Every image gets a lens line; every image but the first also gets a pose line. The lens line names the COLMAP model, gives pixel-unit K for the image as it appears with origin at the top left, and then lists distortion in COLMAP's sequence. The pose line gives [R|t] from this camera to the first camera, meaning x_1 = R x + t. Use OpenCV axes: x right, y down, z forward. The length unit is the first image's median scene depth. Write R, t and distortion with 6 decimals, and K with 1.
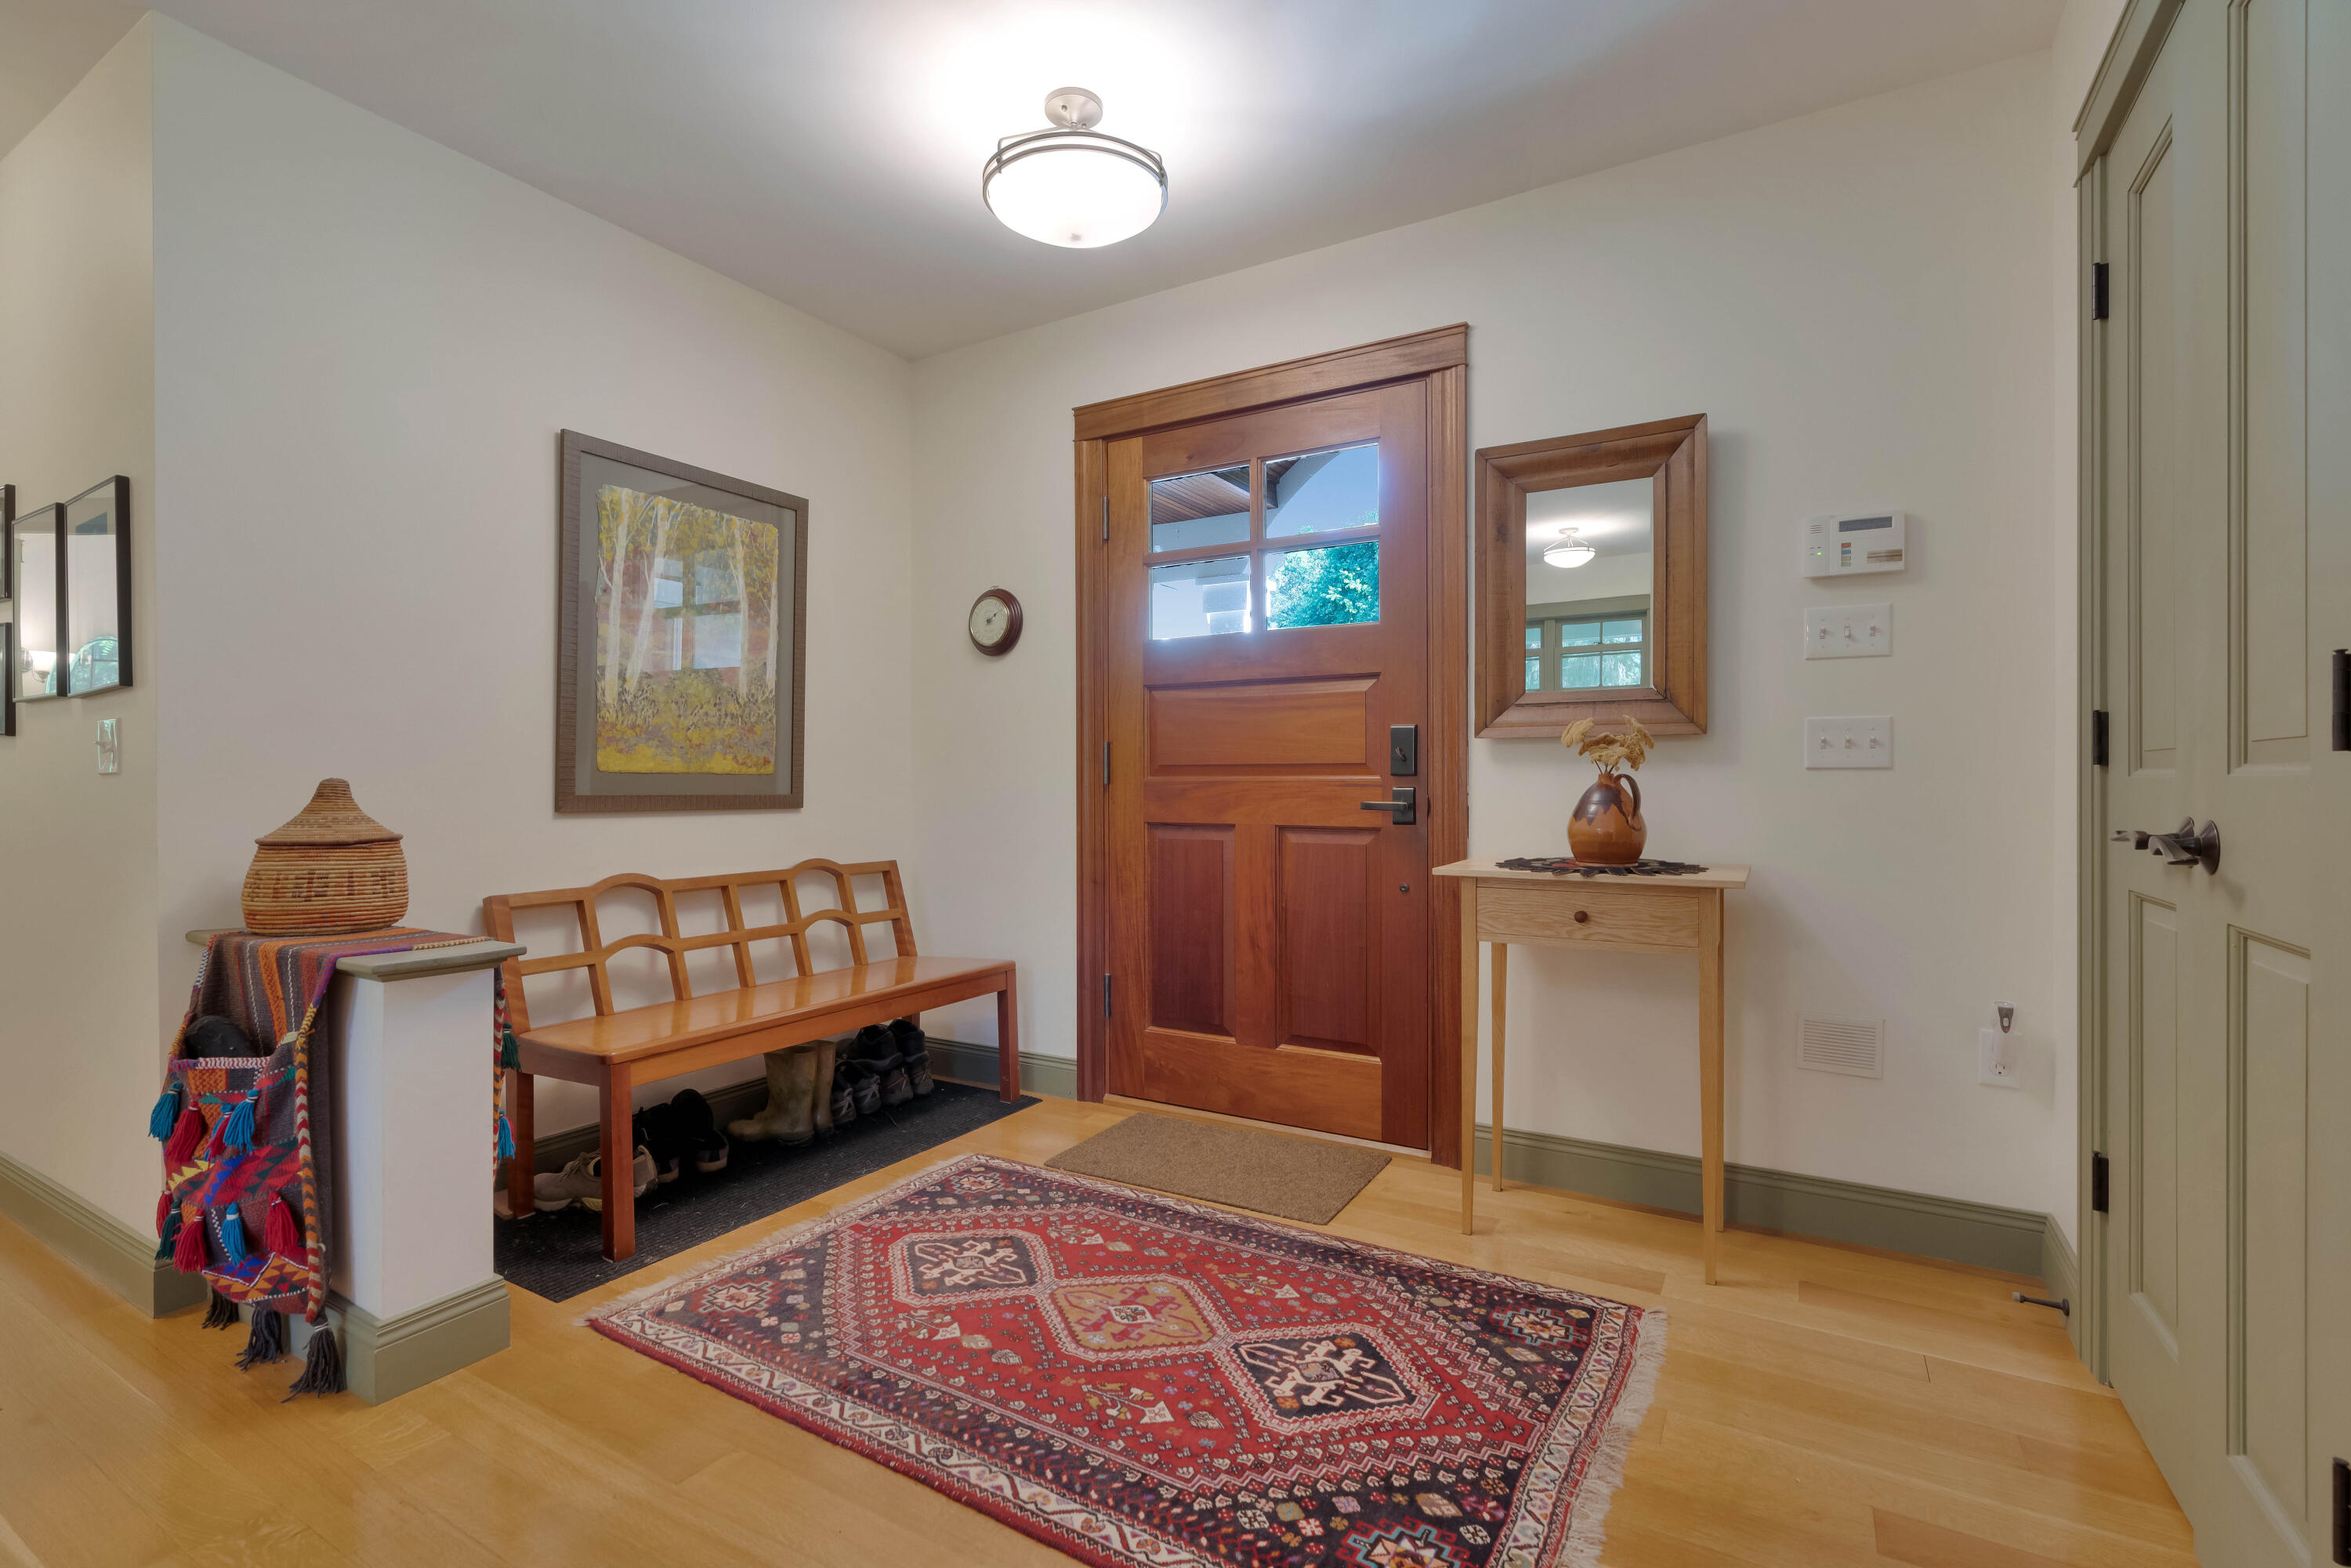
lens RADIAL K [[1066.1, 0, 1182.6], [0, 1066.1, 780.7], [0, 0, 1]] dist [-0.012291, 0.002142]
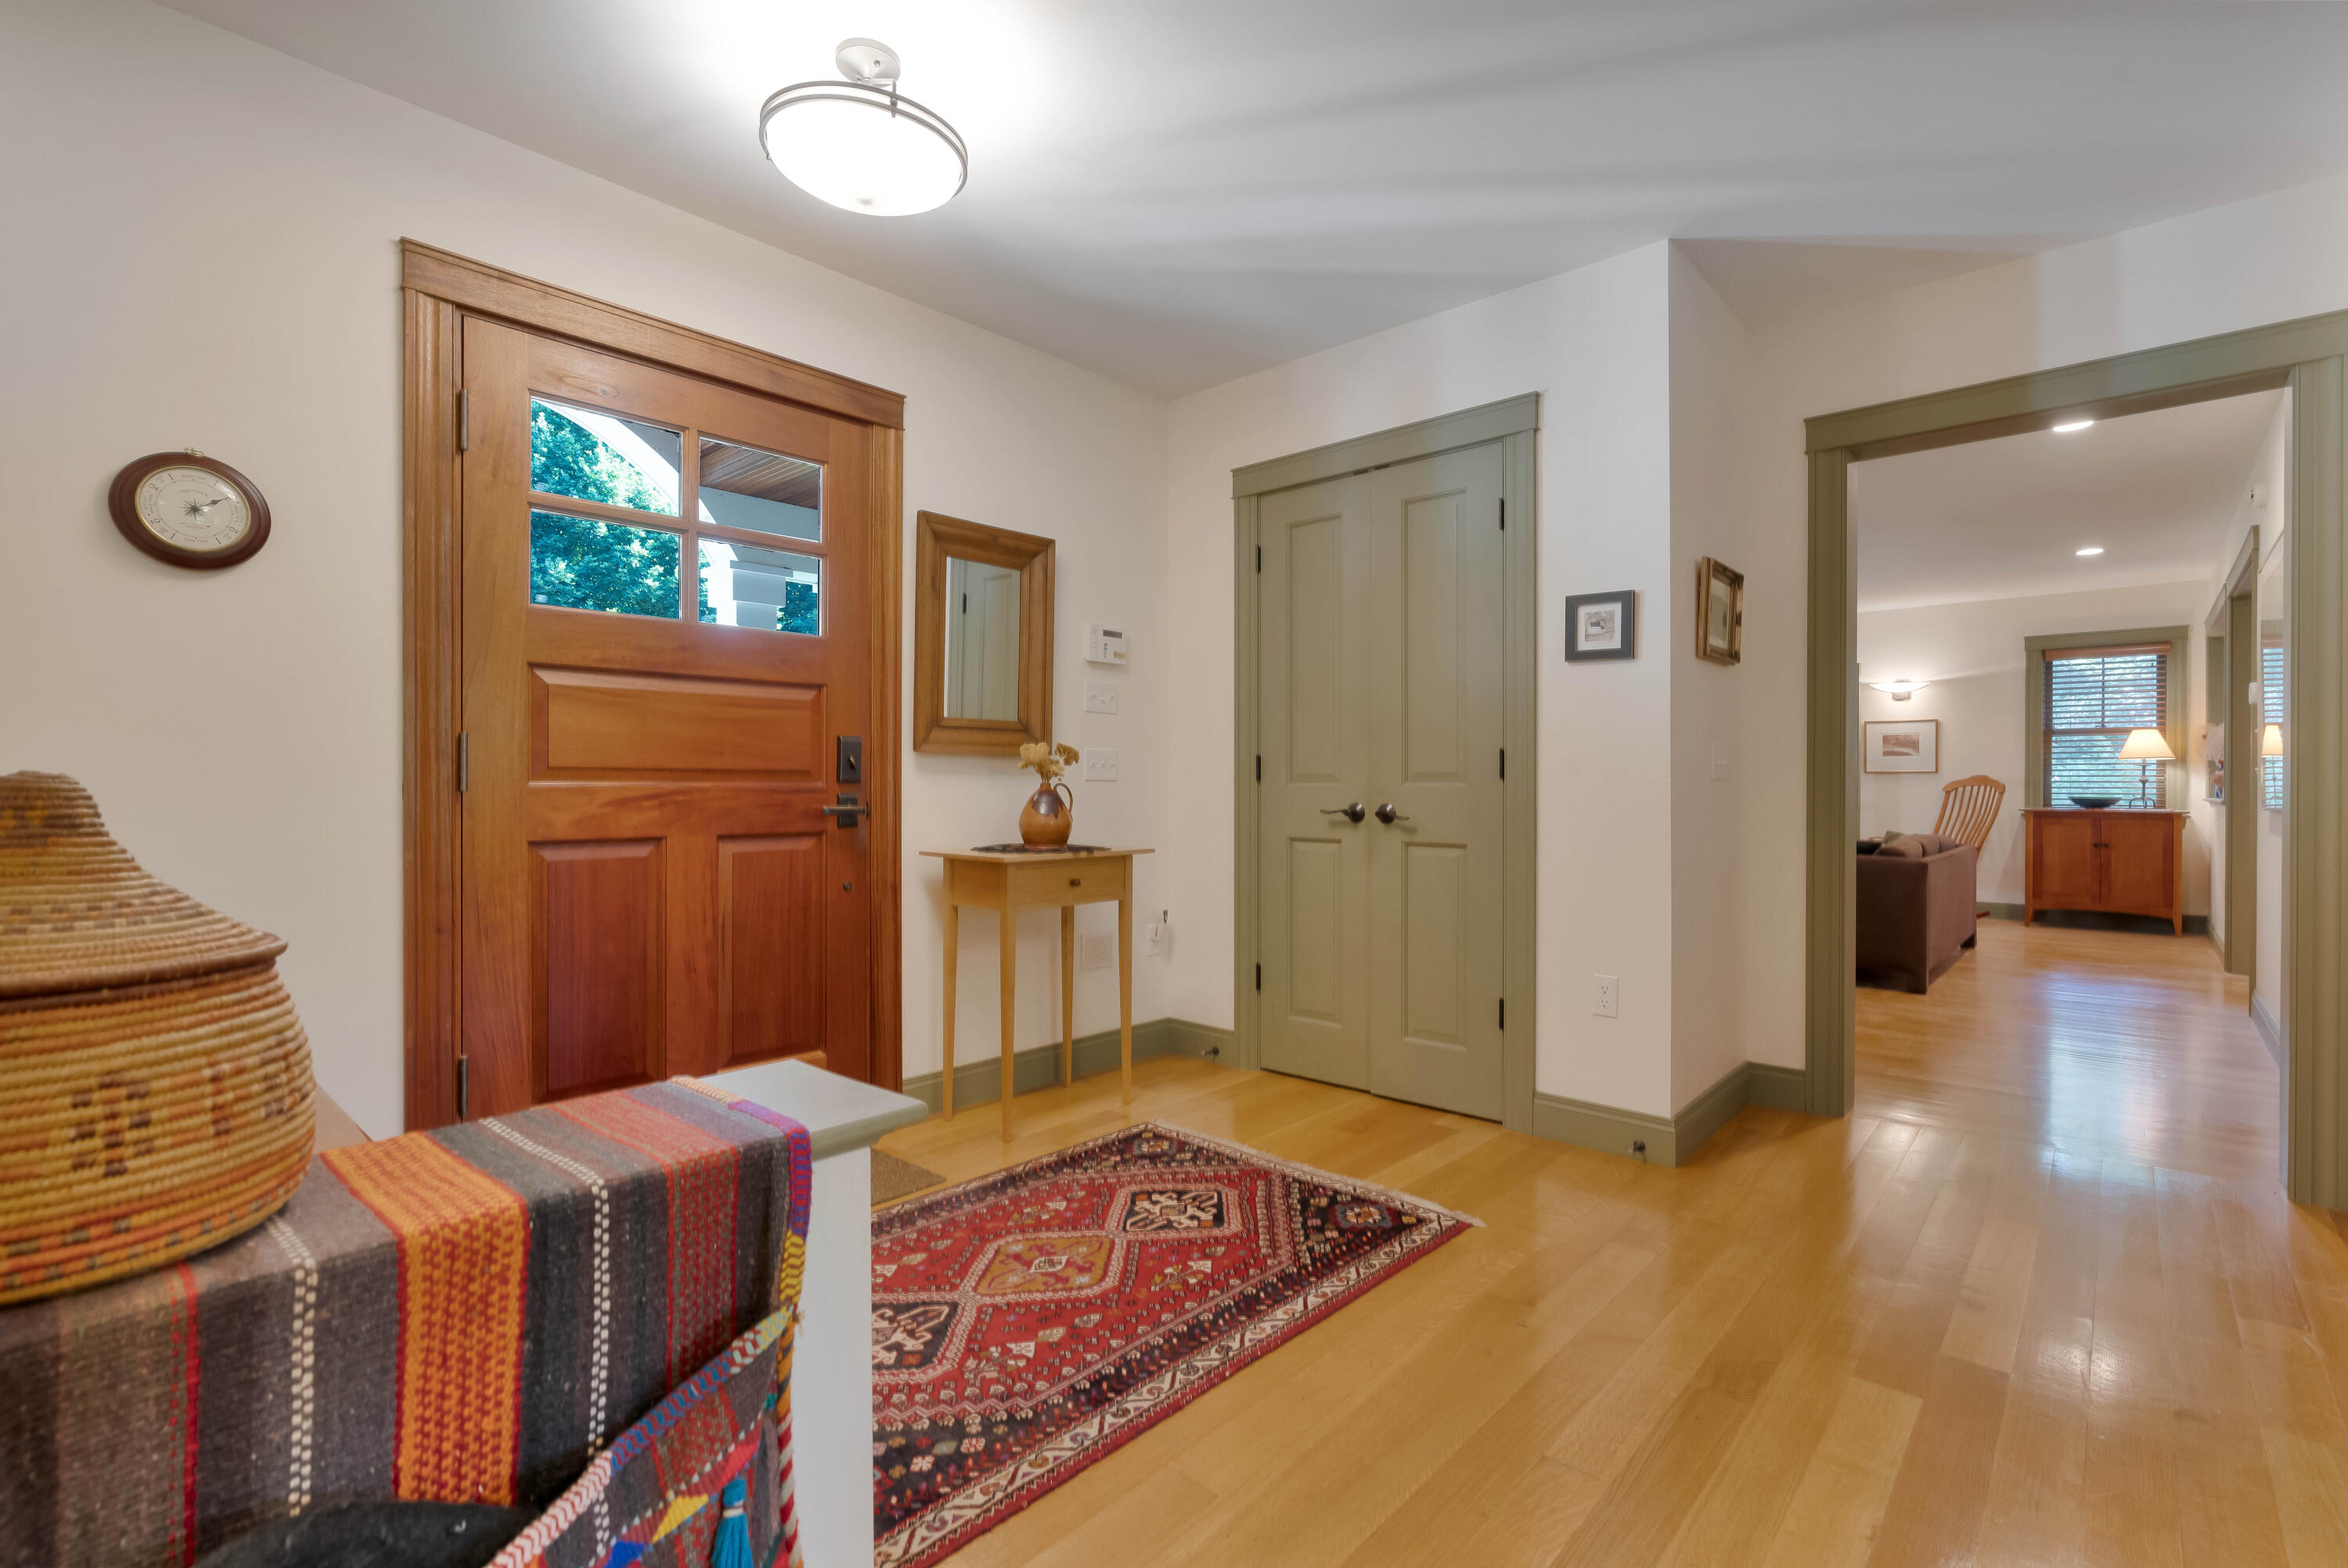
lens RADIAL K [[1064.6, 0, 1185.7], [0, 1064.6, 789.9], [0, 0, 1]] dist [-0.012291, 0.002142]
pose [[0.196734, -0.001845, 0.980455, -1.144415], [-0.002322, 0.999995, 0.002348, -0.001270], [-0.980454, -0.002738, 0.196729, 0.654581]]
